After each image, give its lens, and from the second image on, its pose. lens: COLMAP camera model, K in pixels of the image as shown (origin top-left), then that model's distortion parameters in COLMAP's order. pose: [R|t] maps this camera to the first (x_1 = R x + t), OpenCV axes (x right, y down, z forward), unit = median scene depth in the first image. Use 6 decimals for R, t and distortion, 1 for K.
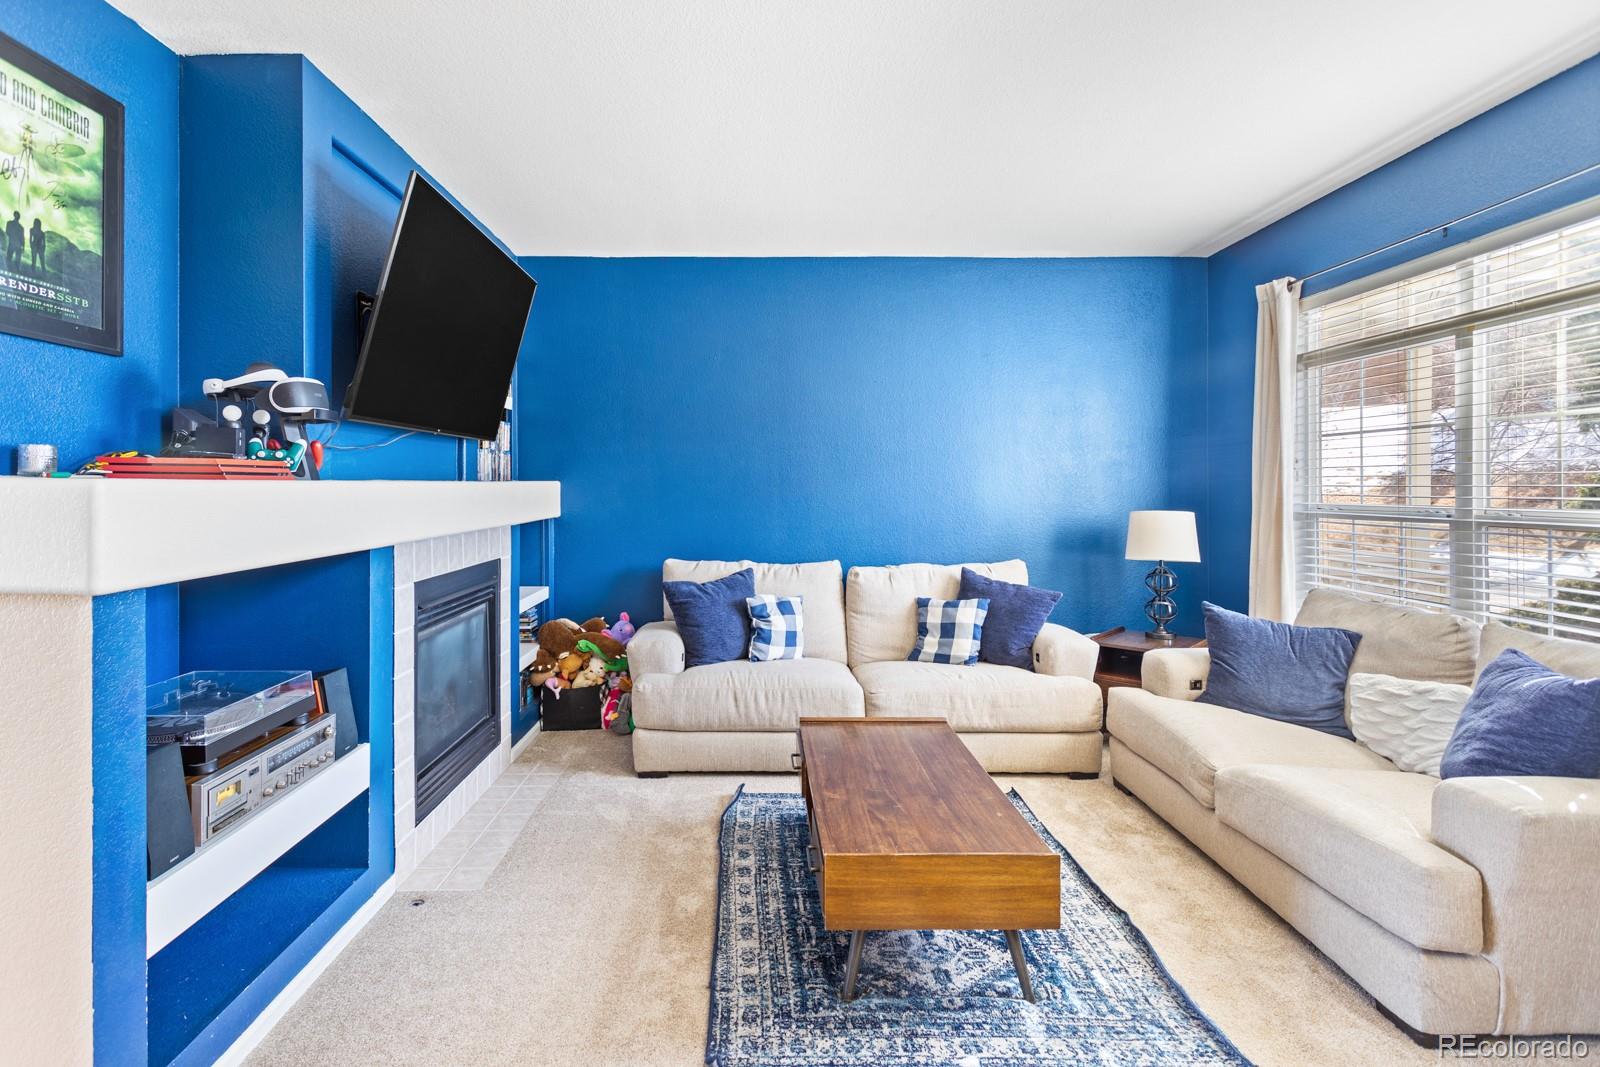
lens RADIAL K [[770.3, 0, 797.2], [0, 770.3, 504.3], [0, 0, 1]] dist [0.001110, 0.000290]
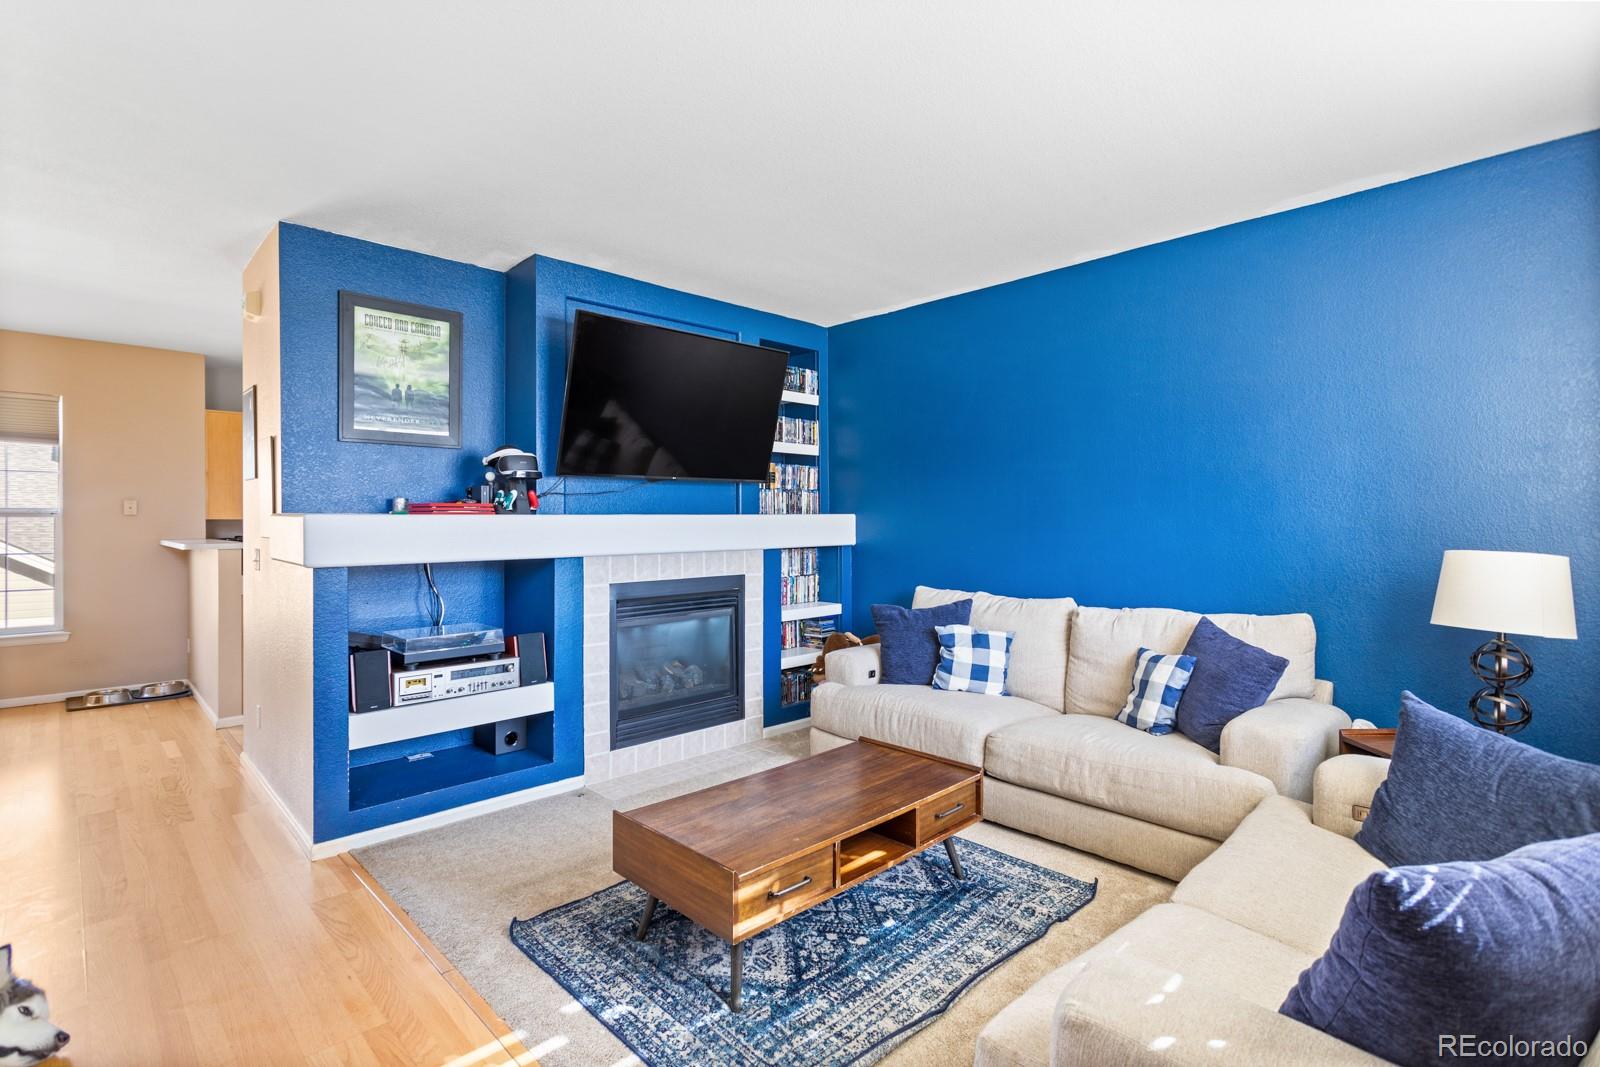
lens RADIAL K [[757.6, 0, 800.0], [0, 757.6, 533.5], [0, 0, 1]] dist [-0.000721, 0.000749]
pose [[0.698395, 0.008805, -0.715658, 0.785148], [-0.013008, 0.999915, -0.000393, 0.001730], [0.715594, 0.009584, 0.698450, 0.248002]]
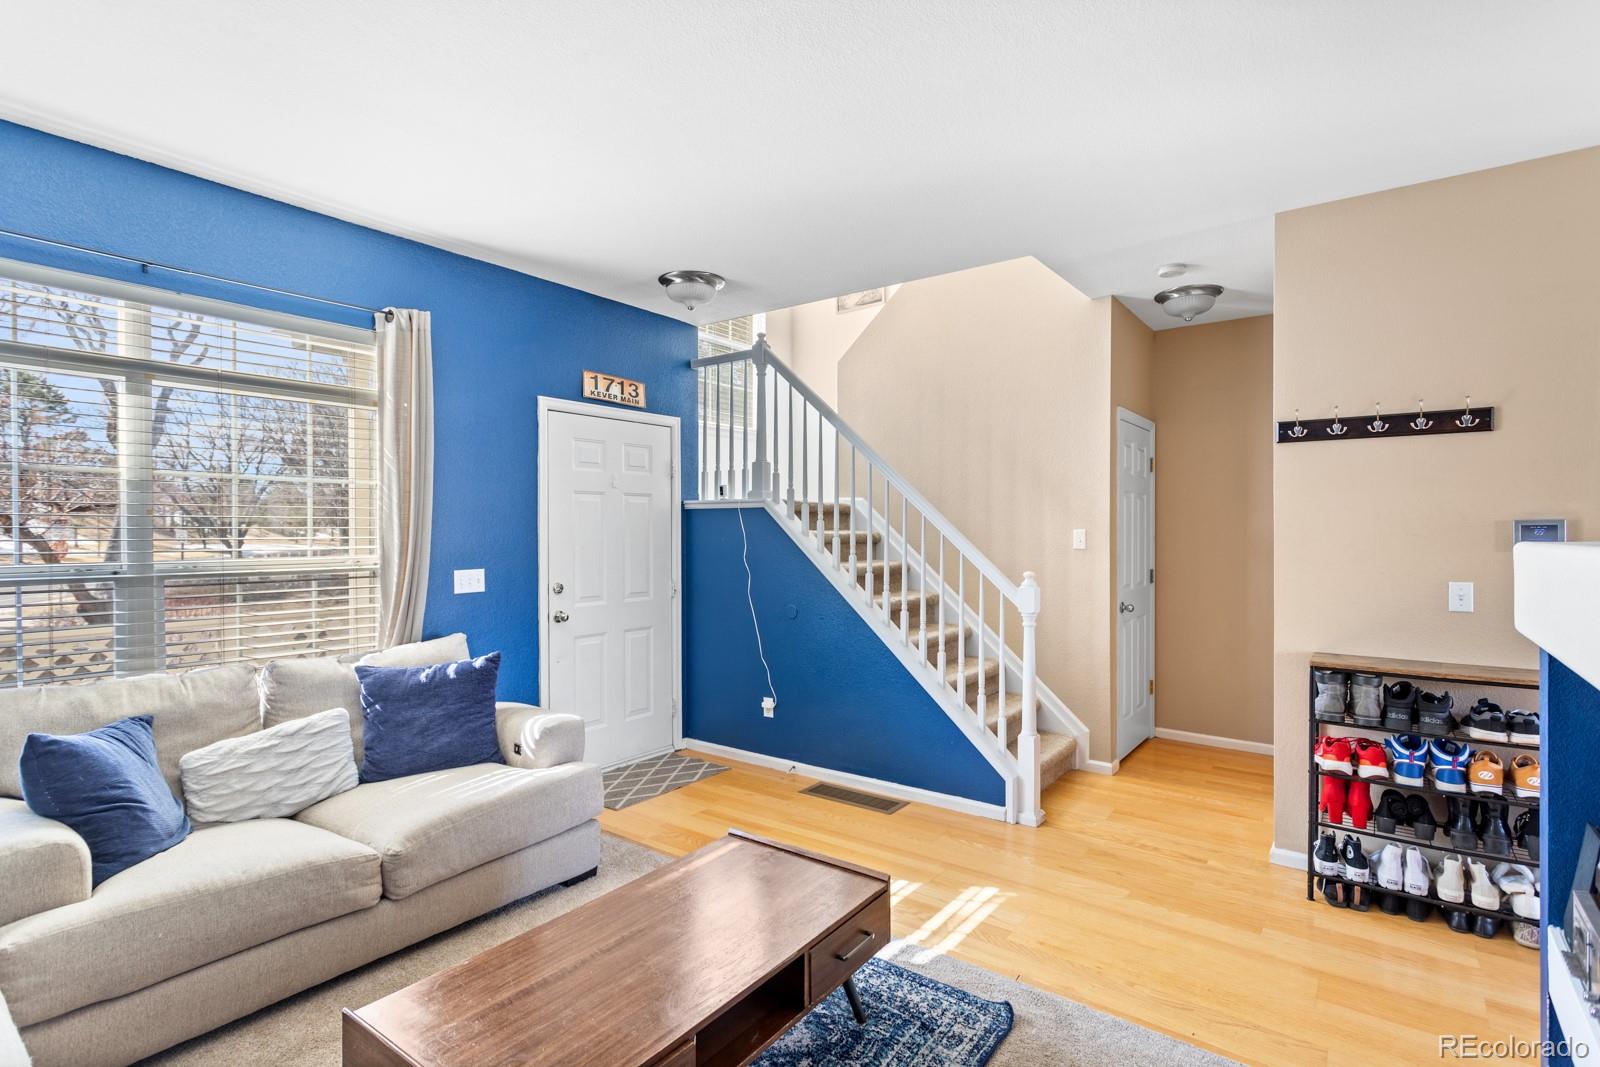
lens RADIAL K [[826.8, 0, 800.0], [0, 826.8, 533.5], [0, 0, 1]] dist [-0.001783, -0.000111]
pose [[-0.786813, 0.012430, 0.617067, -0.412824], [0.022743, 0.999702, 0.008861, -0.023496], [-0.616773, 0.021006, -0.786861, 1.386089]]
